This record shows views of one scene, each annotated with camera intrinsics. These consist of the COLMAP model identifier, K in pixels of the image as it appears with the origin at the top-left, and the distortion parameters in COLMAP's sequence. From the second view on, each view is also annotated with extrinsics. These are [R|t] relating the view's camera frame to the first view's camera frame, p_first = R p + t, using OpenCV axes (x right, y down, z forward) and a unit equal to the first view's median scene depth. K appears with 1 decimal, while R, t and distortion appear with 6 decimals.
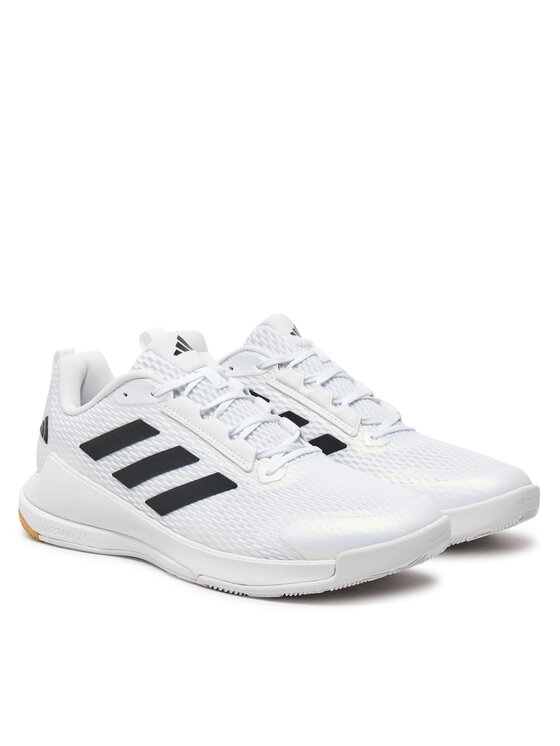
lens RADIAL K [[1706.0, 0, 280.0], [0, 1706.0, 373.0], [0, 0, 1]] dist [0.053068, 0.127439]
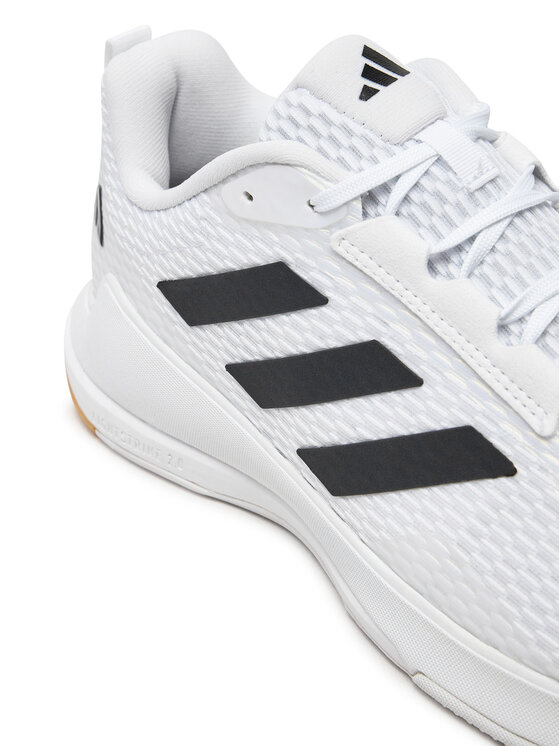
lens RADIAL K [[1231.9, 0, 280.0], [0, 1231.9, 373.0], [0, 0, 1]] dist [-0.030550, -0.017680]
pose [[0.989424, 0.038553, -0.139837, -0.039172], [0.026625, 0.899385, 0.436345, -0.080264], [0.142589, -0.435453, 0.888847, 0.719351]]
